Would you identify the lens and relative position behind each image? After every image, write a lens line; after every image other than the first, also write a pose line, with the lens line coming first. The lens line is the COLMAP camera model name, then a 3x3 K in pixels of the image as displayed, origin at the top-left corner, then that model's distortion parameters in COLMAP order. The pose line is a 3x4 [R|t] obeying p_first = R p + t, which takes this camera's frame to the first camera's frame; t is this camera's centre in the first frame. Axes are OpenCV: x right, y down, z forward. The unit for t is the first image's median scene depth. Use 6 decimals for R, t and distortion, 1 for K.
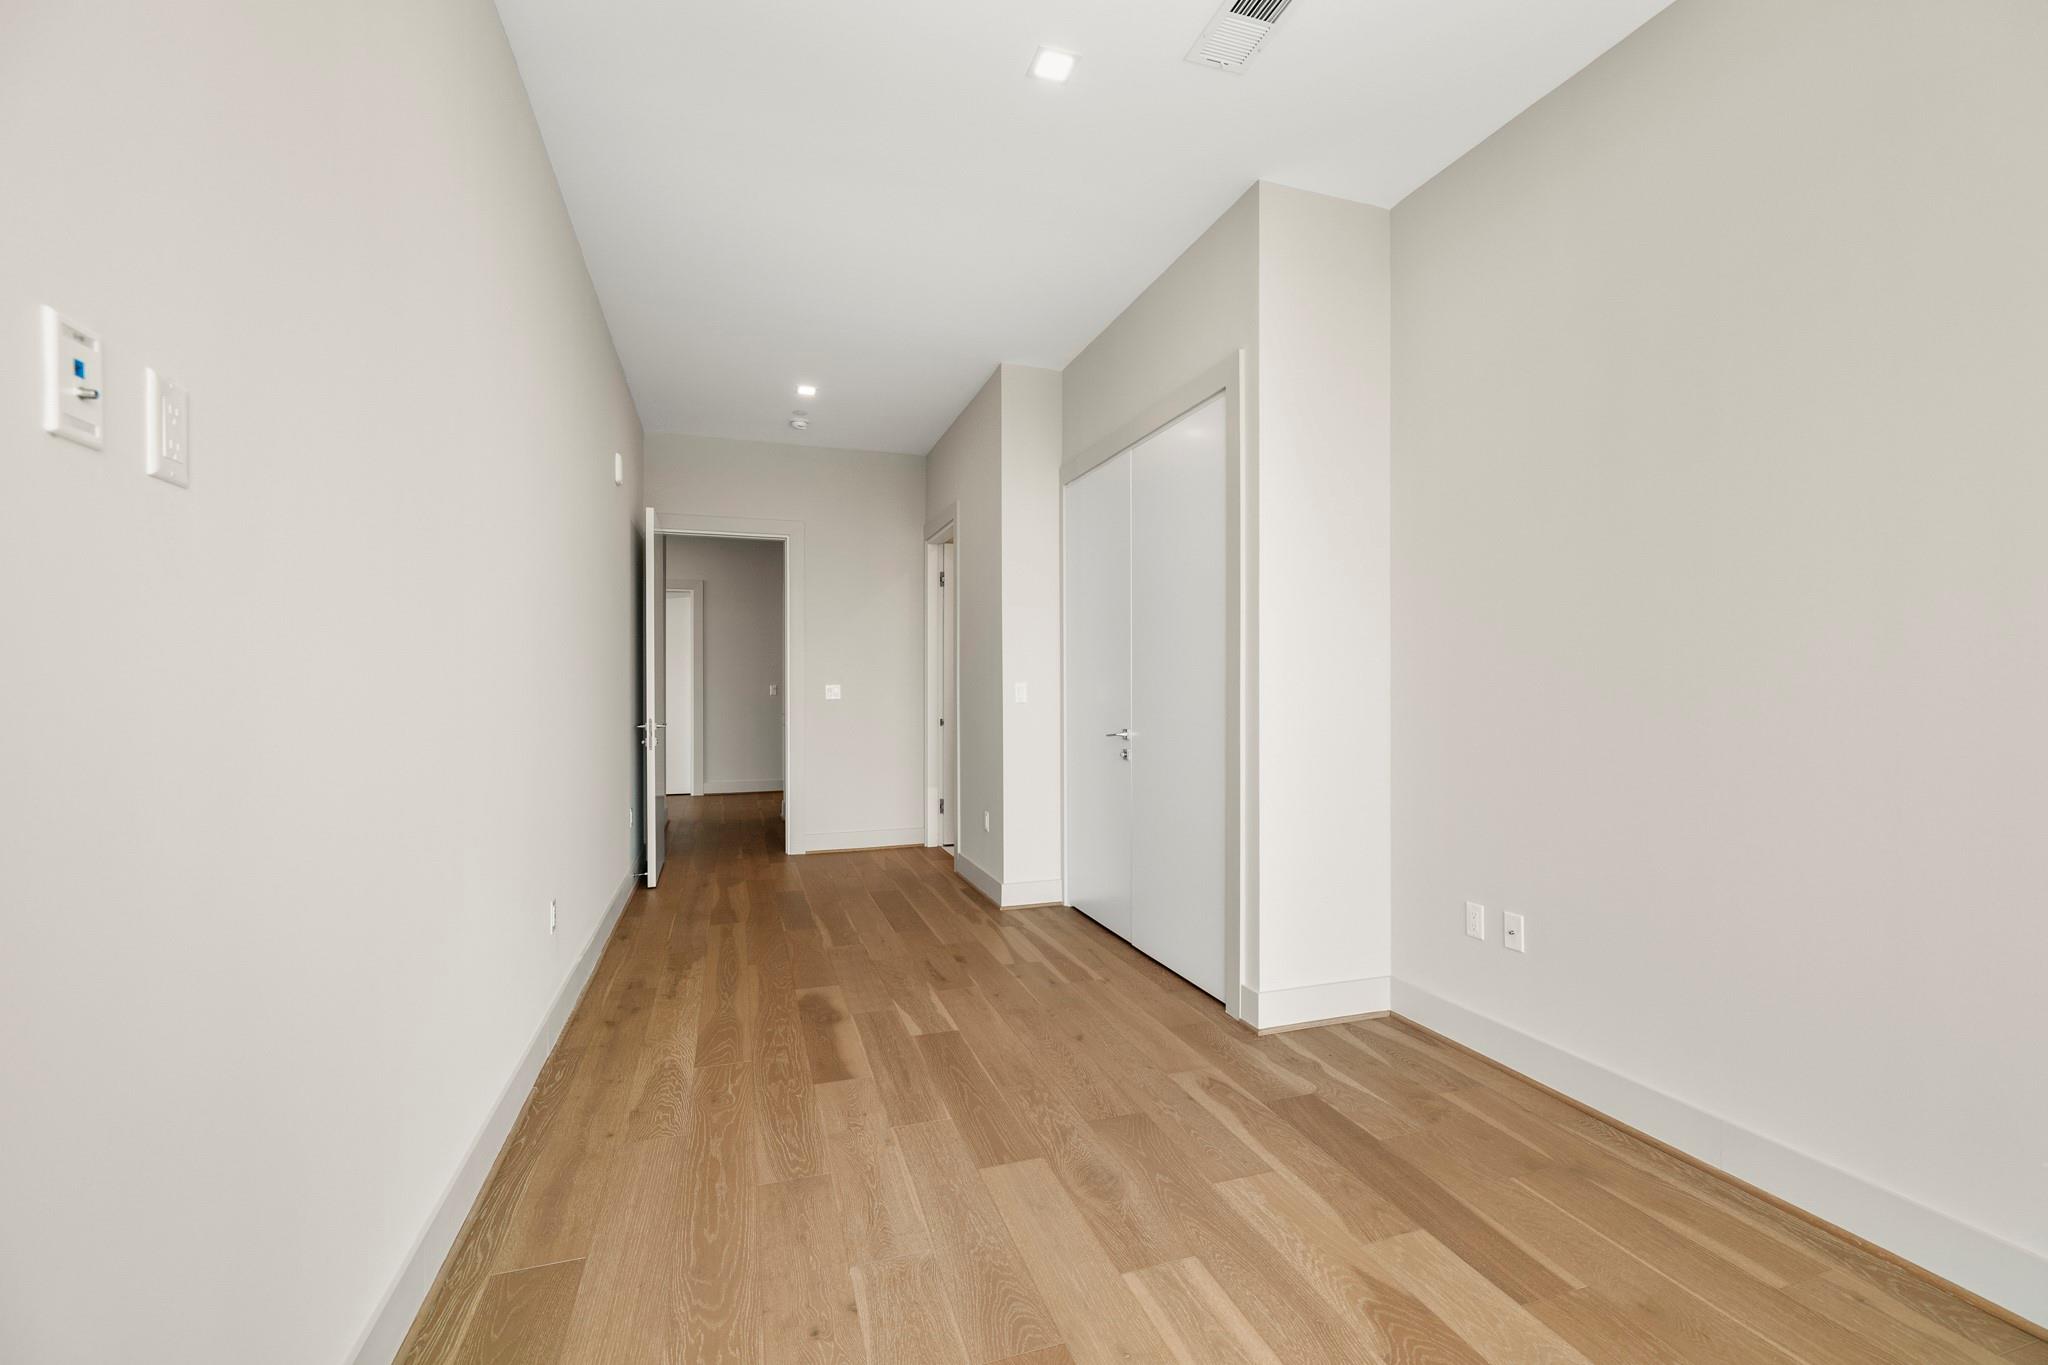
lens RADIAL K [[875.4, 0, 1035.4], [0, 875.4, 690.5], [0, 0, 1]] dist [0.001962, 0.000136]
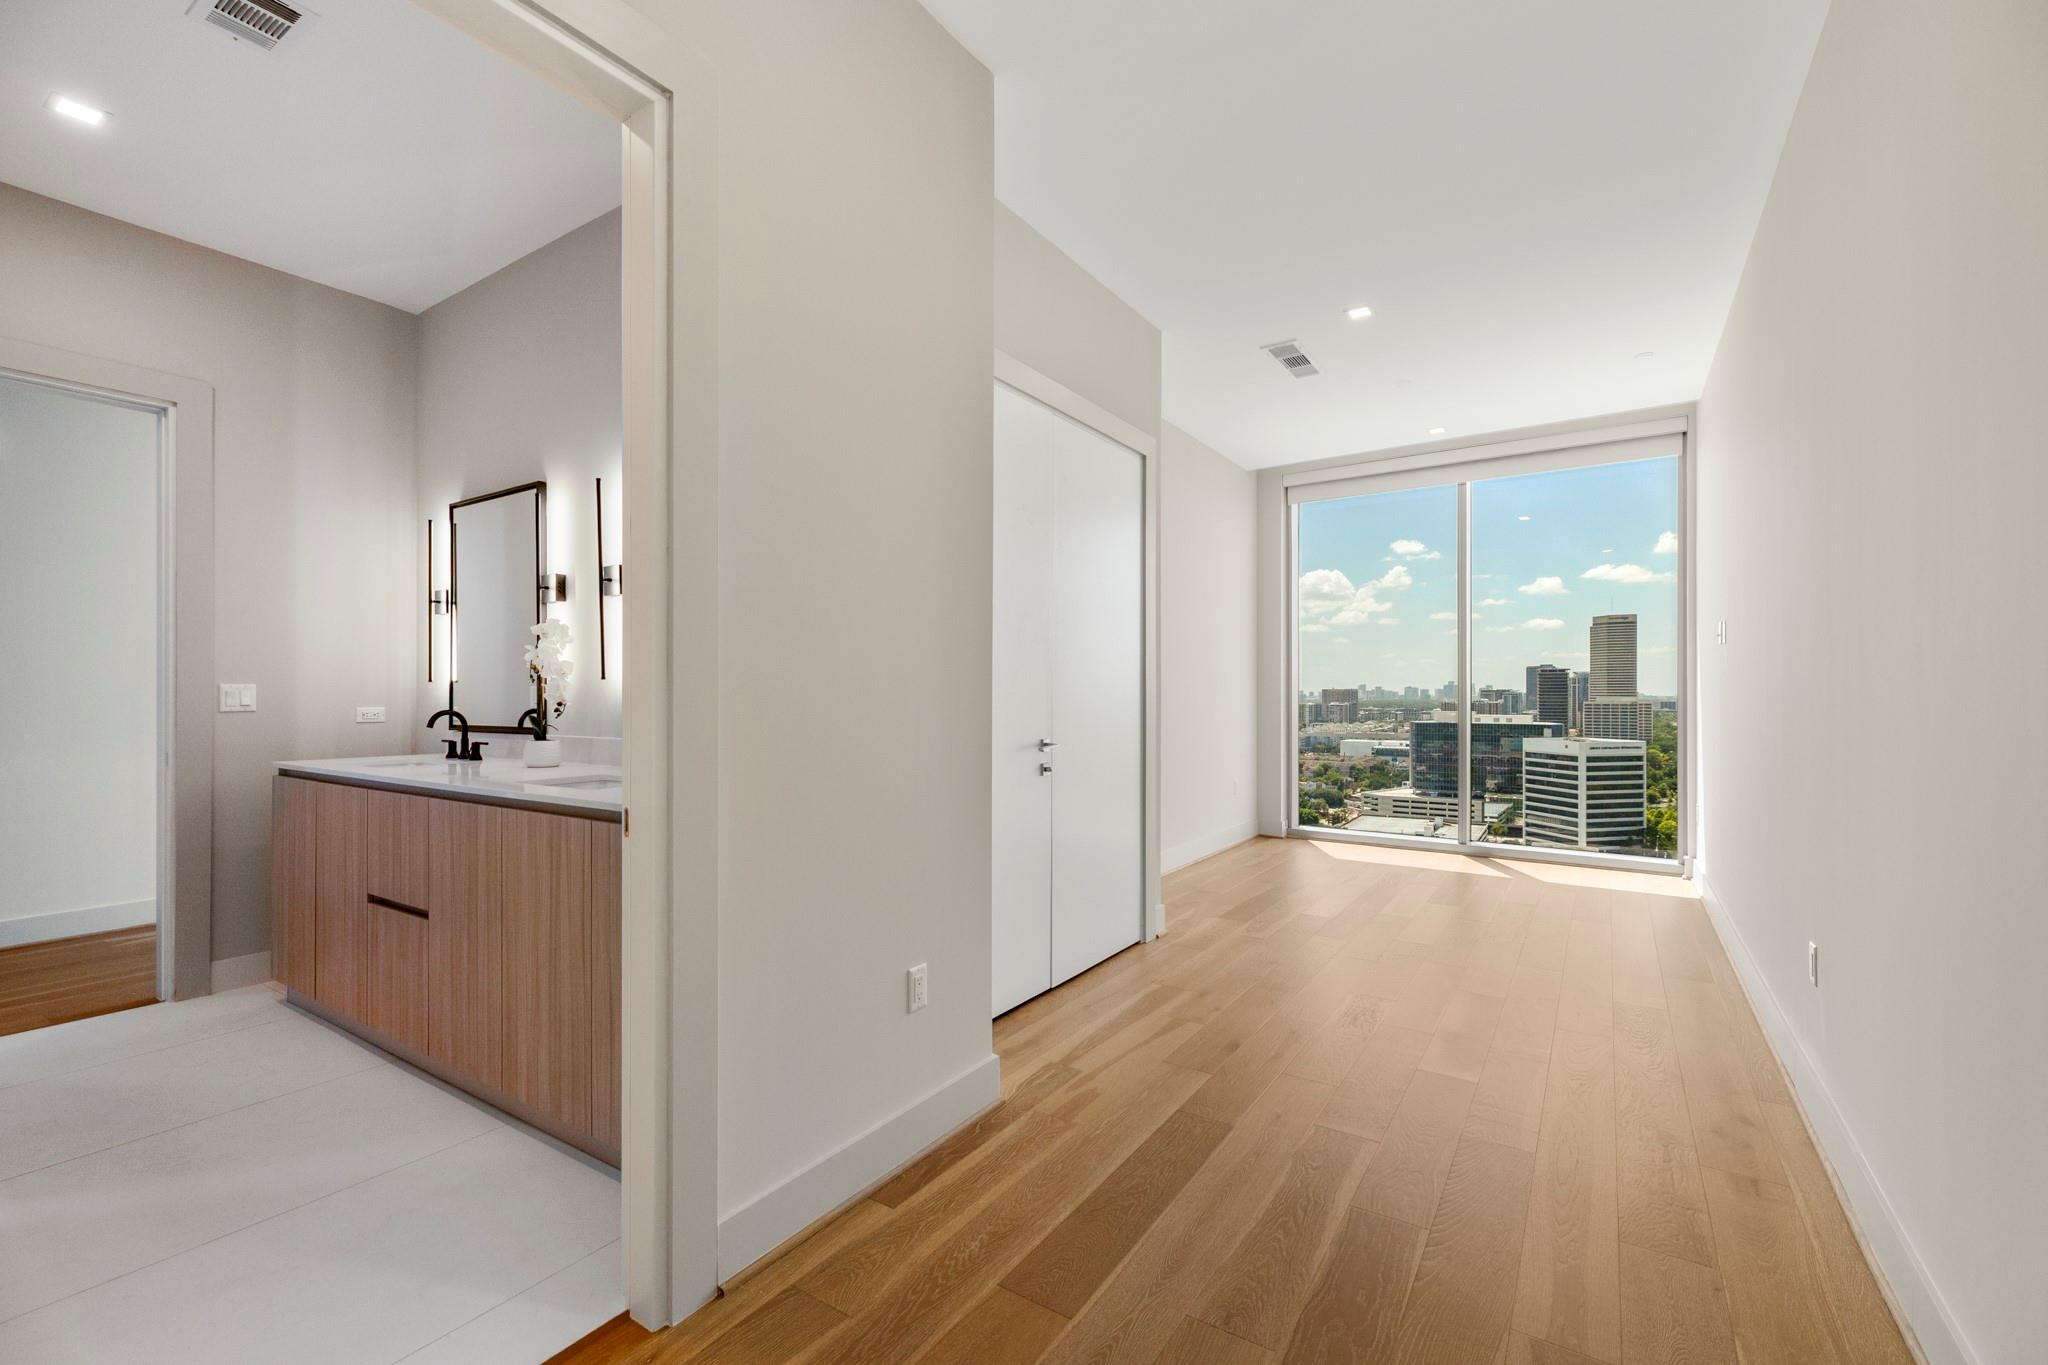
lens RADIAL K [[875.4, 0, 1035.4], [0, 875.4, 690.5], [0, 0, 1]] dist [0.001962, 0.000136]
pose [[-0.614707, 0.004075, 0.788745, -0.617591], [0.004678, 0.999988, -0.001520, 0.000833], [-0.788742, 0.002756, -0.614719, 1.708187]]
